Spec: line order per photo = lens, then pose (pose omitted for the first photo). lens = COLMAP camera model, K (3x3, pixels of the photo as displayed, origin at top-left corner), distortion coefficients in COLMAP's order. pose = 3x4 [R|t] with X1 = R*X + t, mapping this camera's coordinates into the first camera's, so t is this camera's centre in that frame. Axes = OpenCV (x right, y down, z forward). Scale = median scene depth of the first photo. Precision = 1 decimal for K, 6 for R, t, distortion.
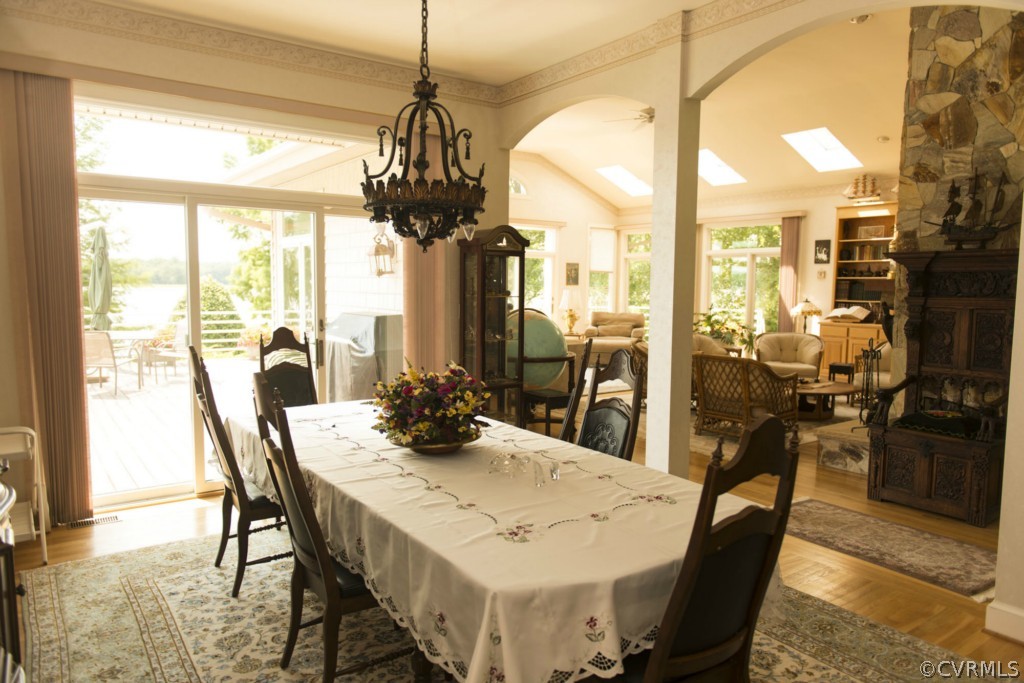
lens RADIAL K [[692.5, 0, 513.2], [0, 692.5, 343.4], [0, 0, 1]] dist [-0.000167, 0.000156]
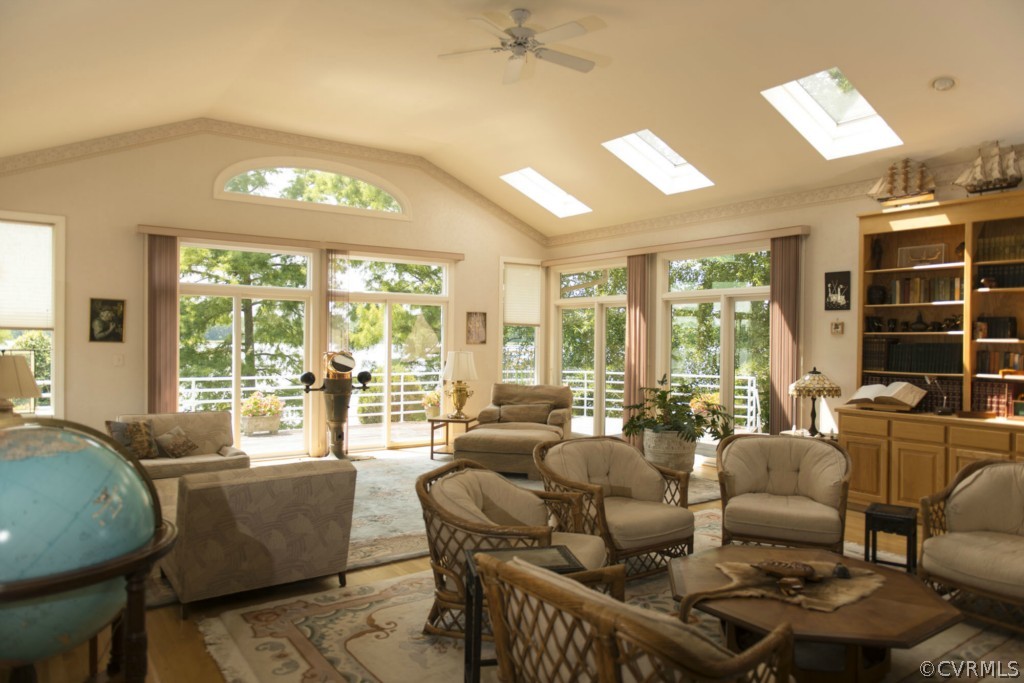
lens RADIAL K [[692.5, 0, 511.3], [0, 692.5, 339.9], [0, 0, 1]] dist [-0.000167, 0.000156]
pose [[0.999904, 0.000443, -0.013837, 0.171717], [-0.001607, 0.996441, -0.084280, -0.038362], [0.013751, 0.084294, 0.996346, 0.401324]]
